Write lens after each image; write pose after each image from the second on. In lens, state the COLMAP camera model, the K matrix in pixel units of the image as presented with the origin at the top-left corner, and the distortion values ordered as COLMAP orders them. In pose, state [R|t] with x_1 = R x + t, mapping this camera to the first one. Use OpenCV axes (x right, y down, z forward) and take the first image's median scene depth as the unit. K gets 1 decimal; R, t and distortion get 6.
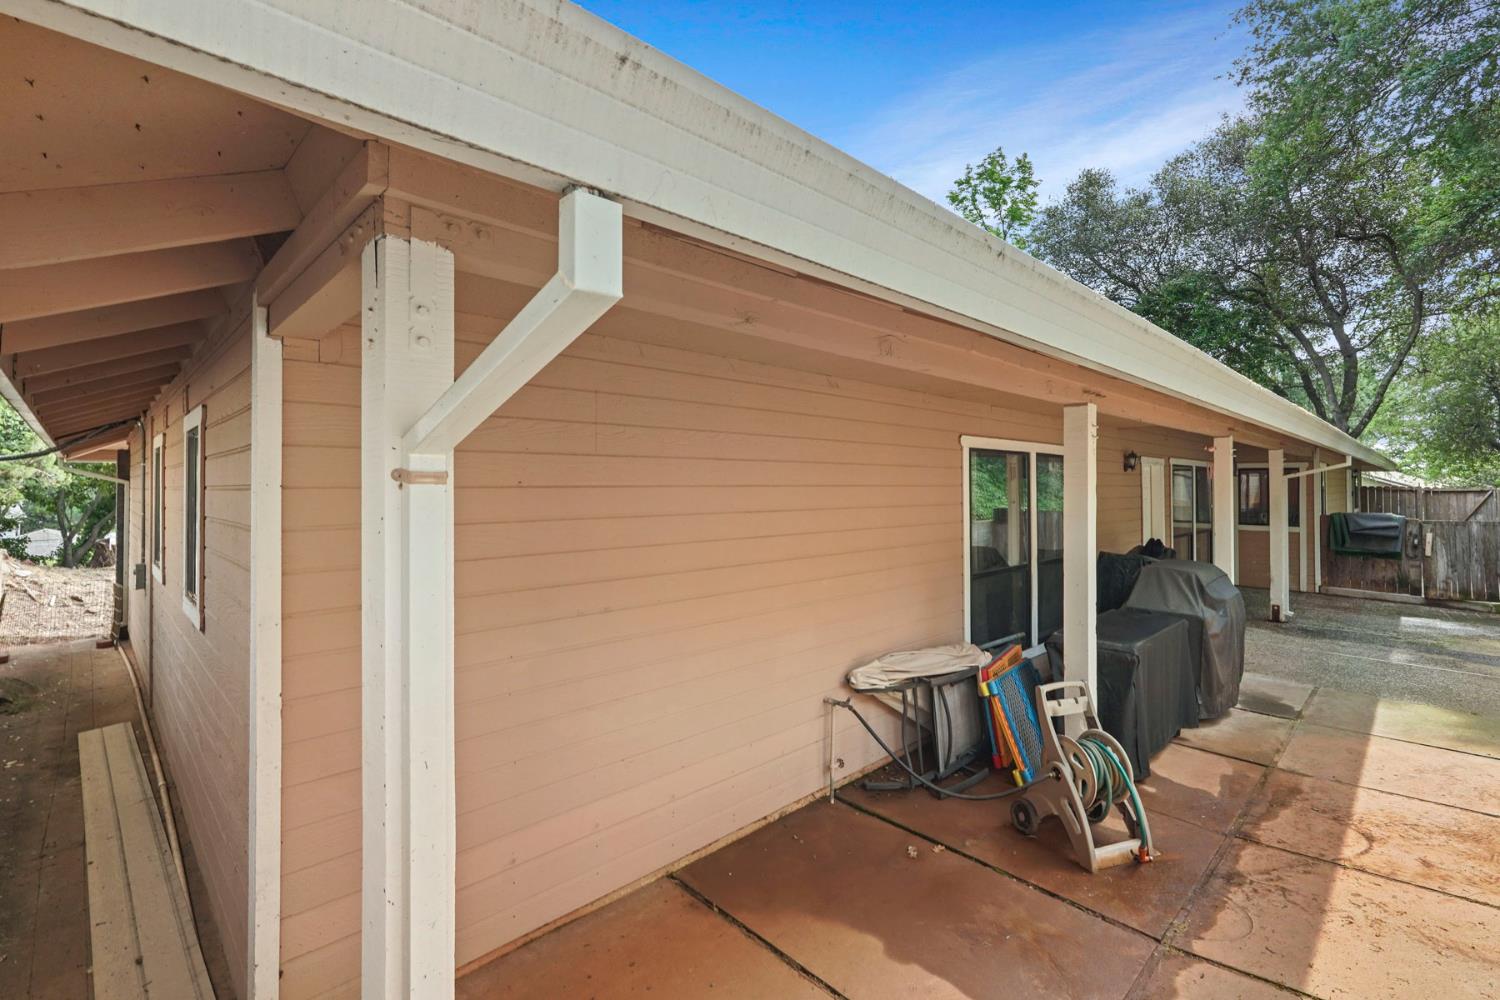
lens RADIAL K [[663.4, 0, 750.0], [0, 663.4, 507.7], [0, 0, 1]] dist [-0.017764, 0.008440]
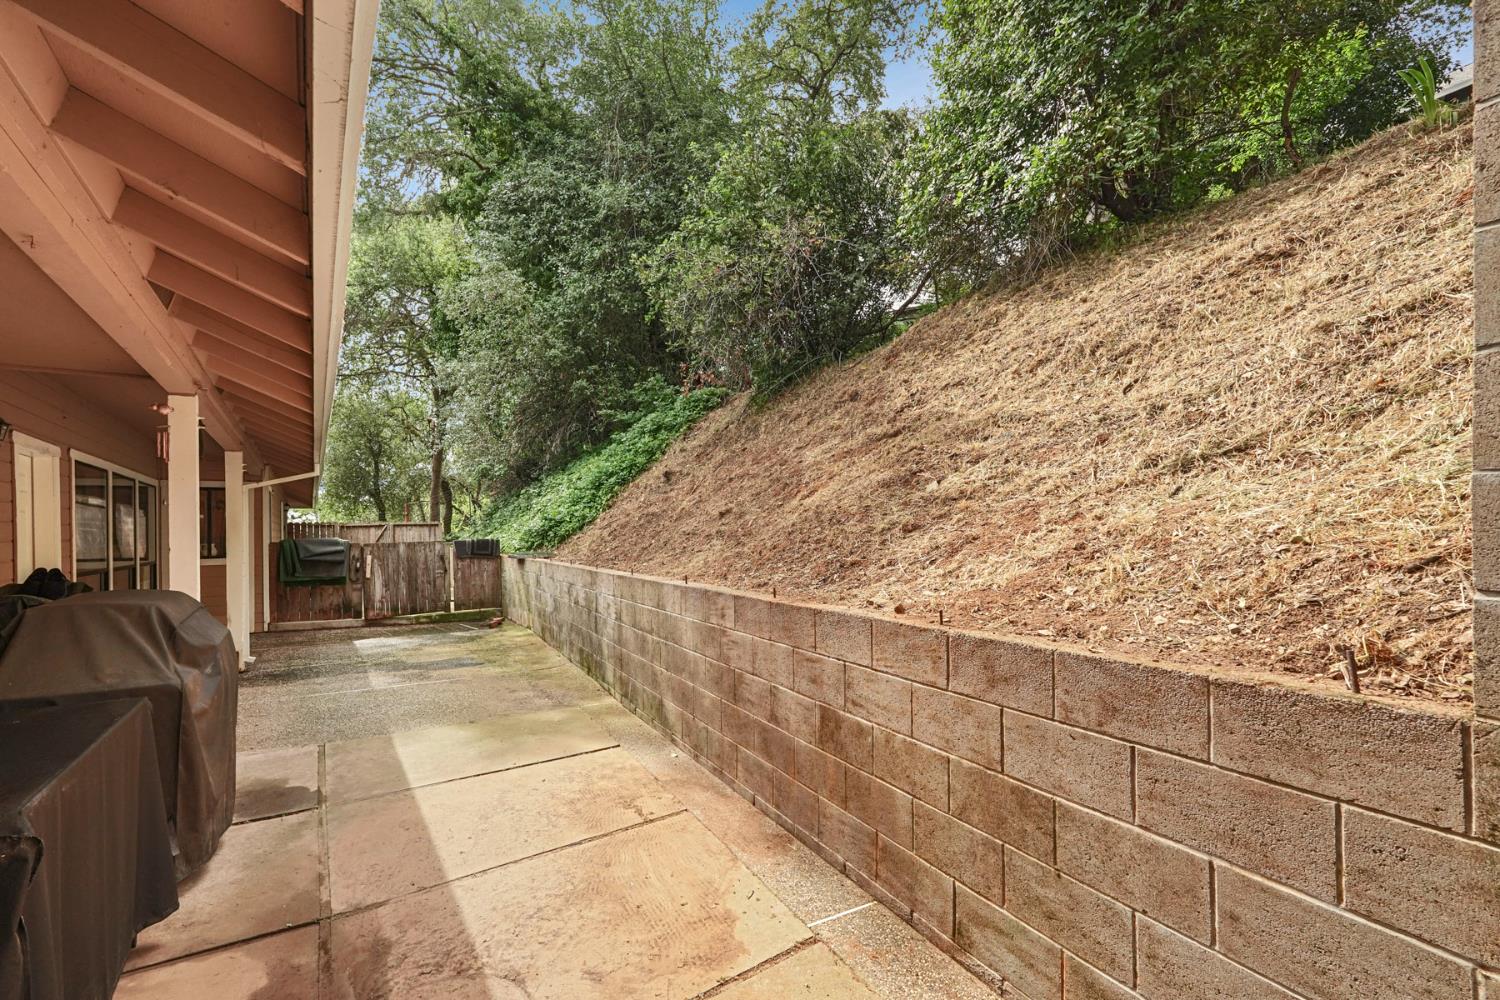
lens RADIAL K [[663.4, 0, 750.0], [0, 663.4, 507.7], [0, 0, 1]] dist [-0.017764, 0.008440]
pose [[0.183277, 0.031253, 0.982564, 0.225373], [0.045666, 0.998145, -0.040266, 0.060208], [-0.982000, 0.052250, 0.181510, 0.404014]]
